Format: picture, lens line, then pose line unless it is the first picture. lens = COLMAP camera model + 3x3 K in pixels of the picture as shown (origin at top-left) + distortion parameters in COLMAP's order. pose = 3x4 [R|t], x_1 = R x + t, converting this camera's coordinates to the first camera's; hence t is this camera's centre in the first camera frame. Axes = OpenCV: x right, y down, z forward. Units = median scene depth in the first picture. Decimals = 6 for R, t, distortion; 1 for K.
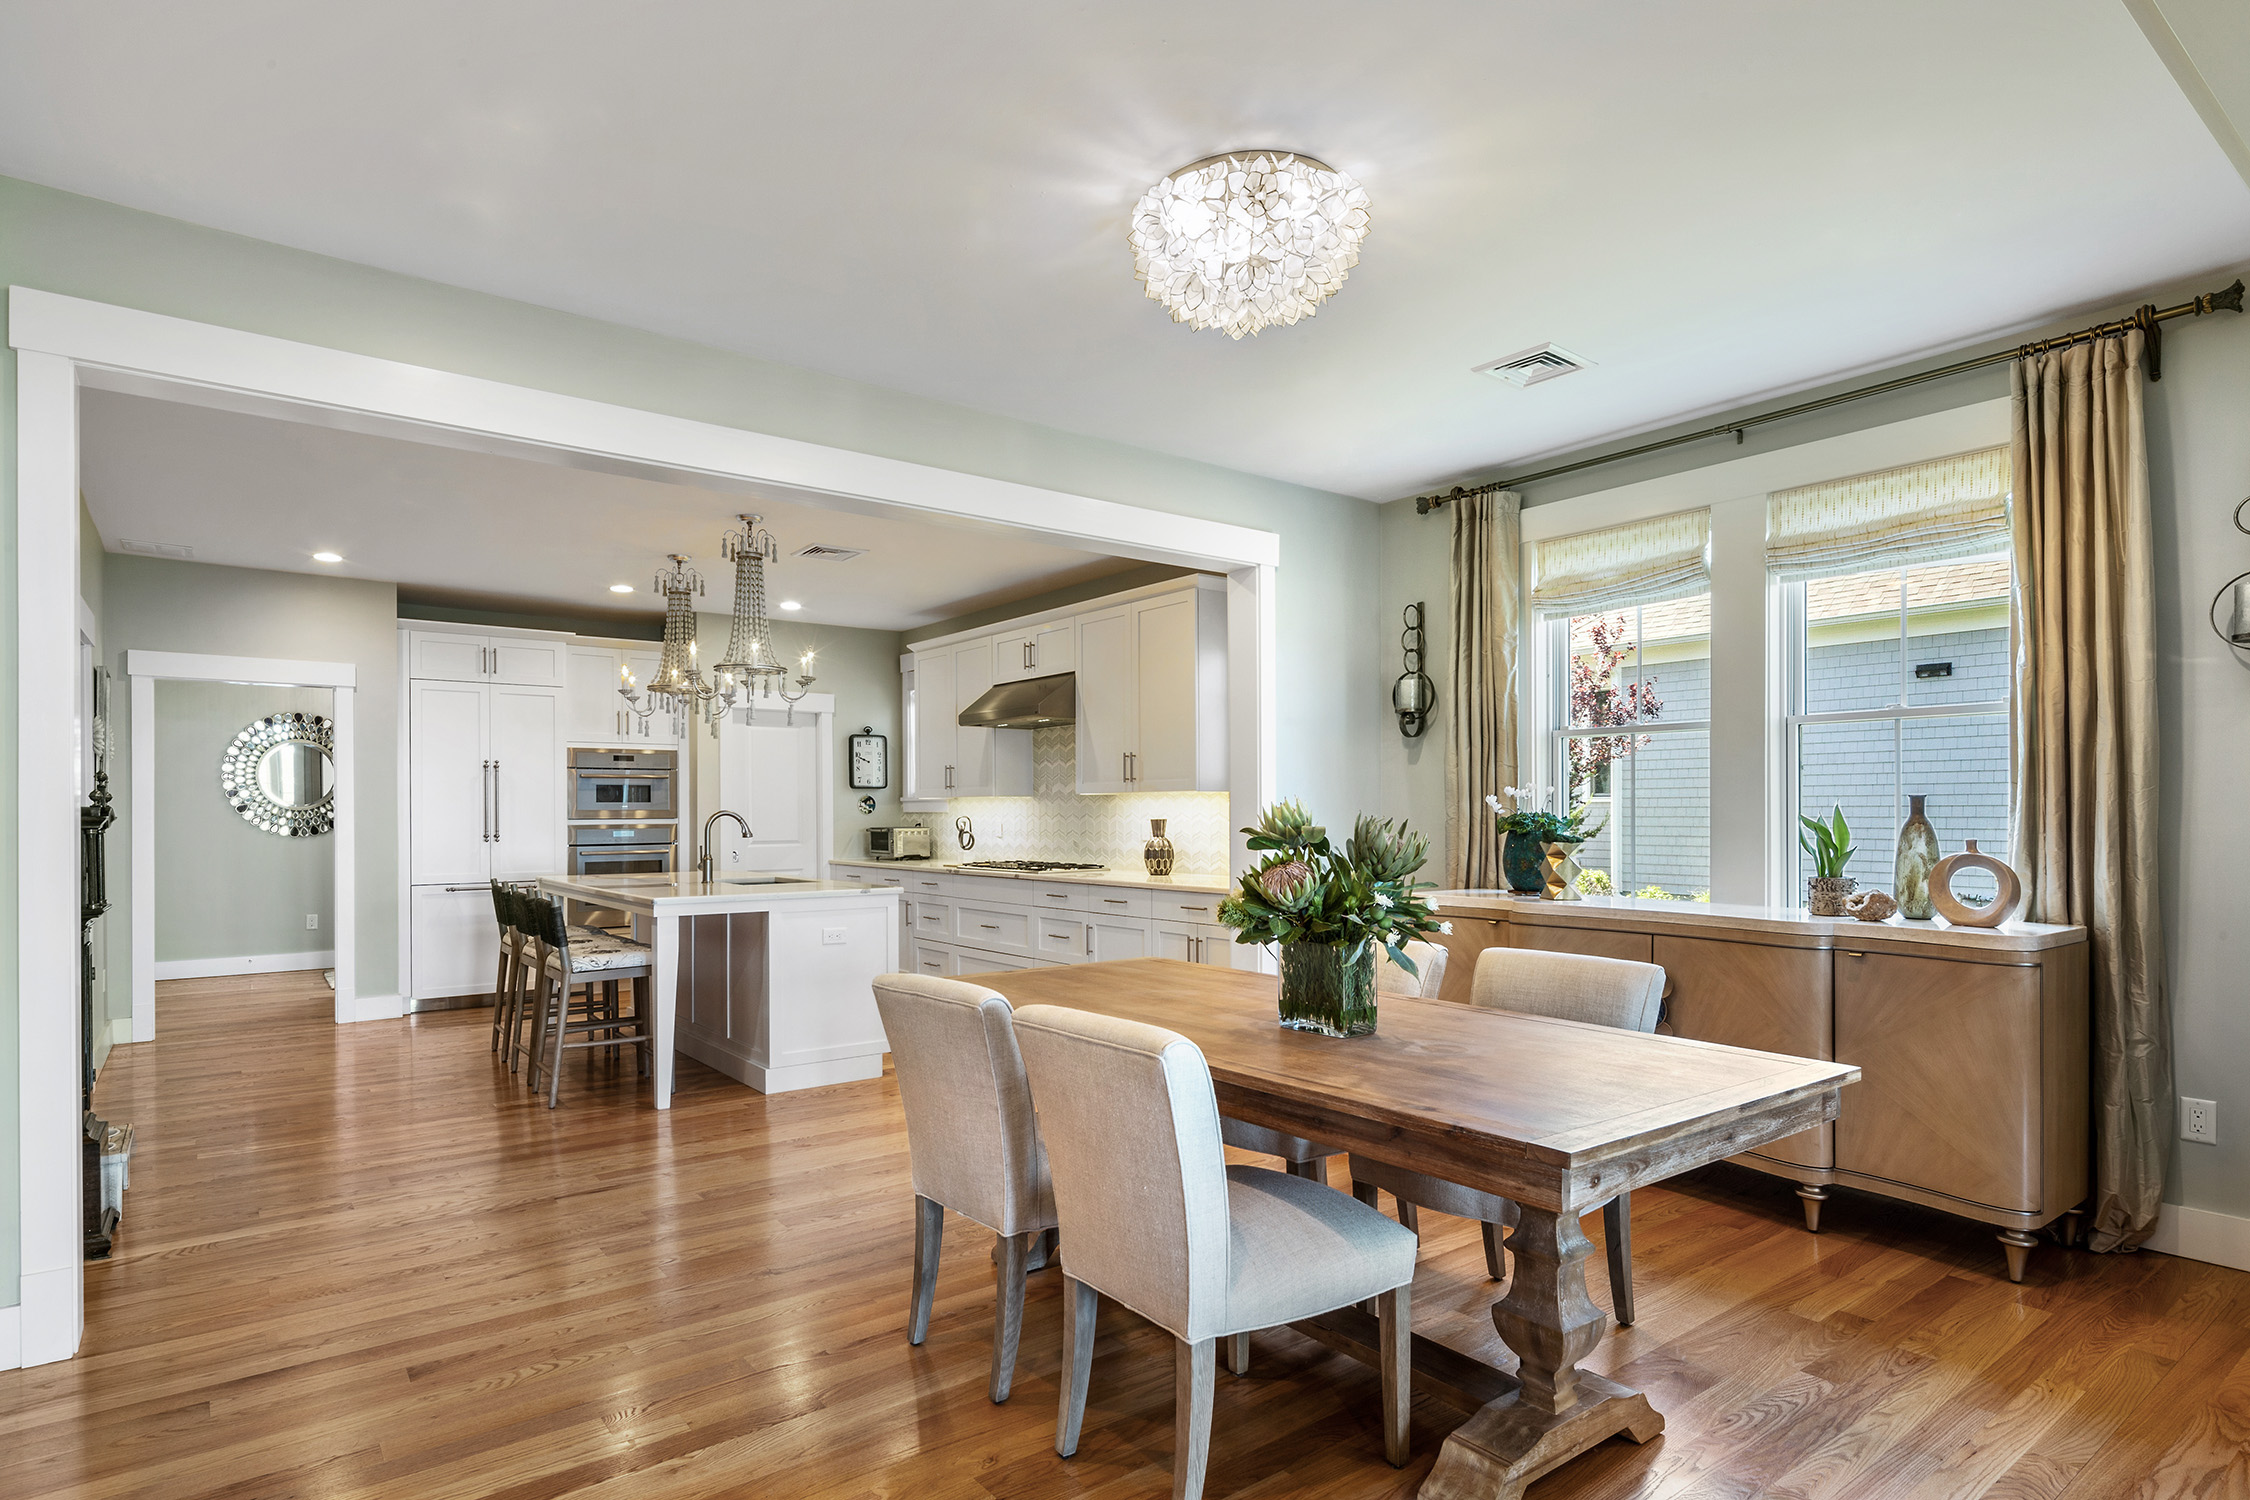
lens RADIAL K [[1126.9, 0, 1061.1], [0, 1126.9, 813.0], [0, 0, 1]] dist [0.003042, 0.000303]
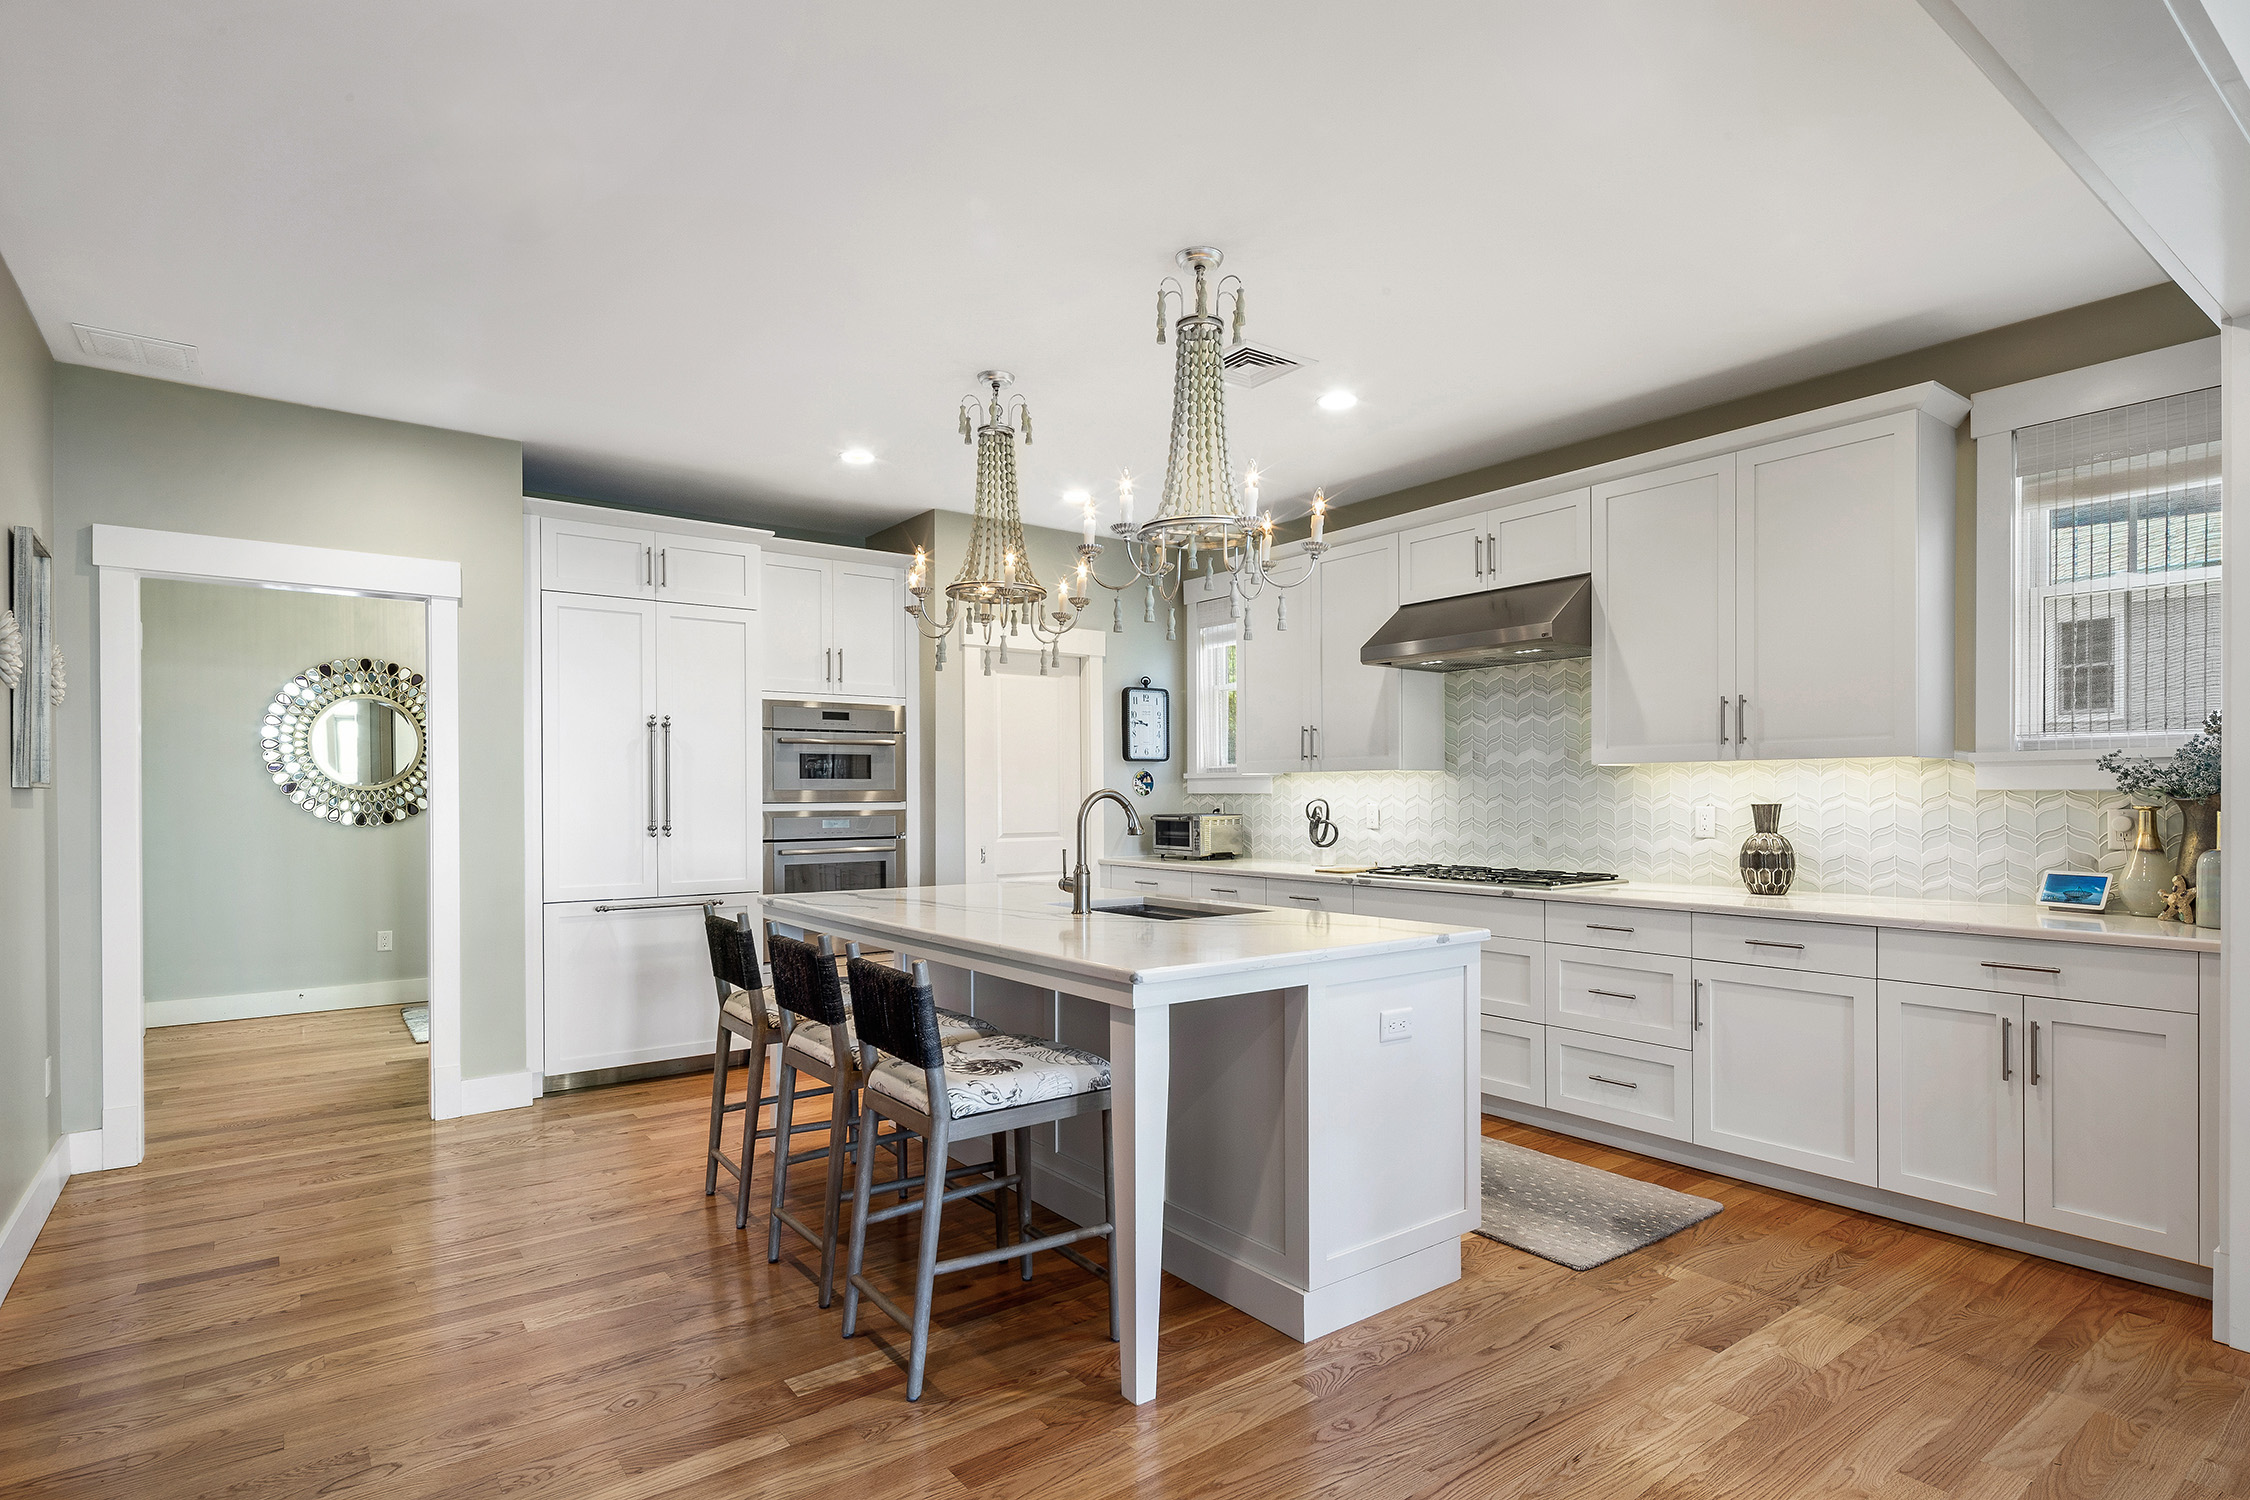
lens RADIAL K [[1111.4, 0, 1124.7], [0, 1111.4, 804.2], [0, 0, 1]] dist [0.001317, -0.000114]
pose [[0.999942, 0.000473, 0.010741, -0.228013], [-0.000560, 0.999967, 0.008060, 0.000759], [-0.010736, -0.008065, 0.999910, 0.324540]]
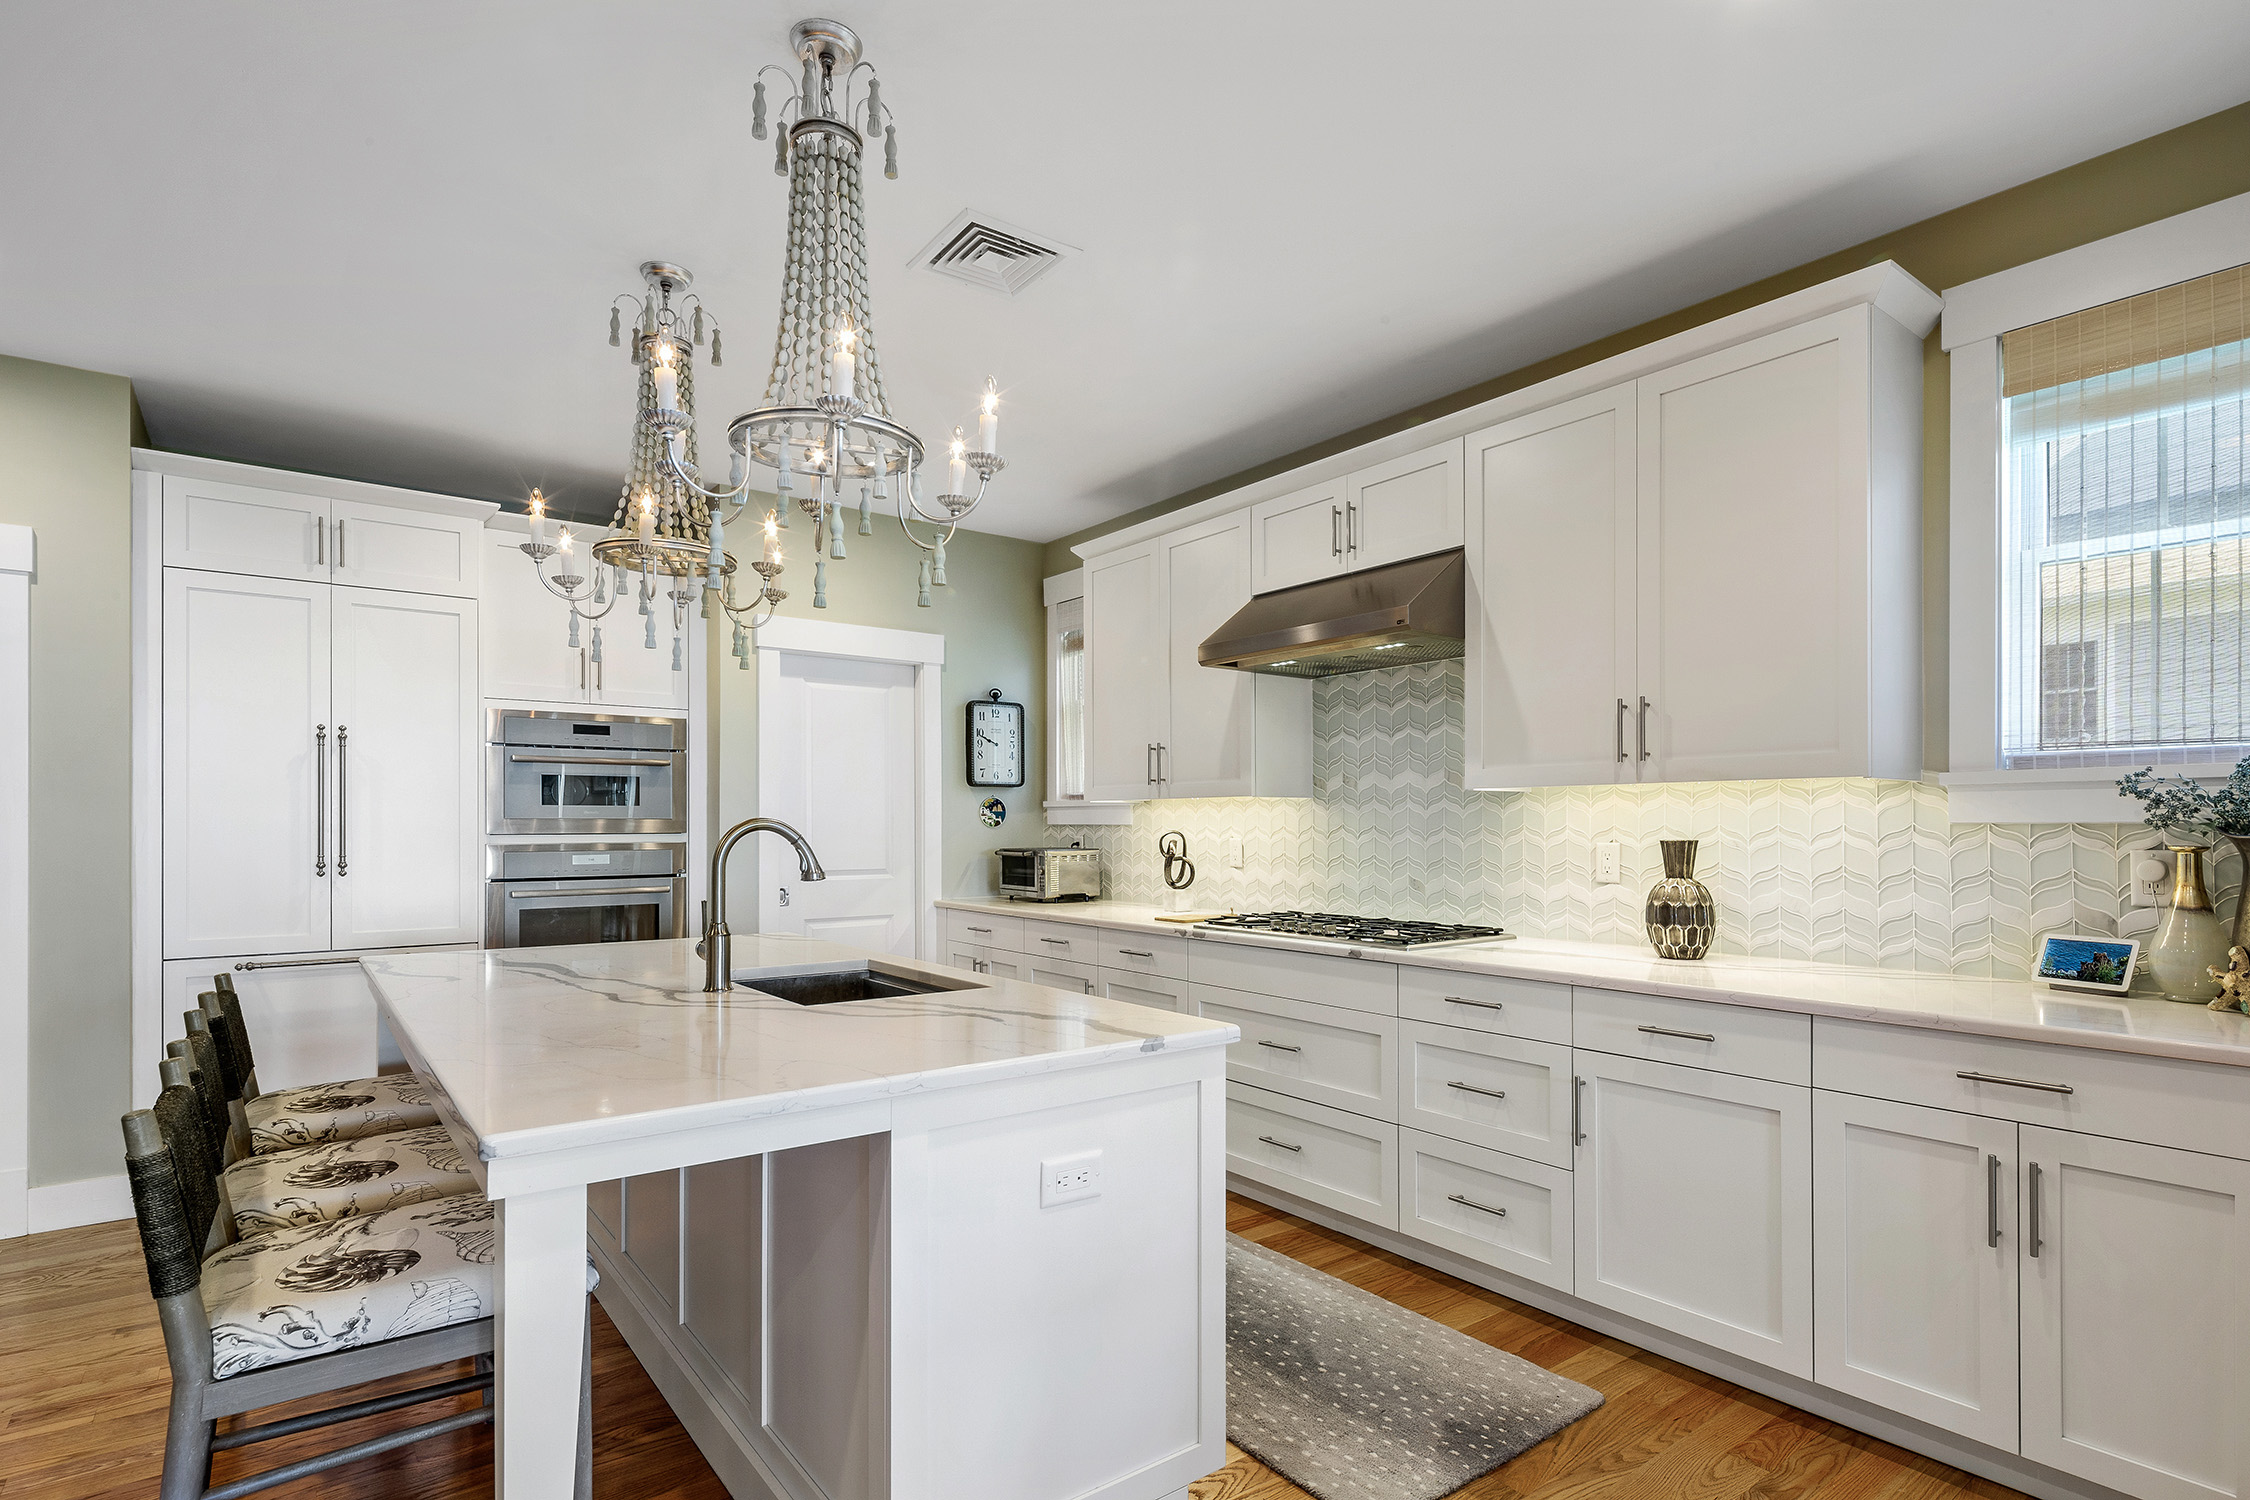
lens RADIAL K [[1101.7, 0, 1127.9], [0, 1101.7, 828.4], [0, 0, 1]] dist [0.001463, 0.000069]
pose [[0.999743, 0.003543, 0.022390, -0.130628], [-0.003593, 0.999991, 0.002194, 0.000250], [-0.022382, -0.002274, 0.999747, 0.448215]]
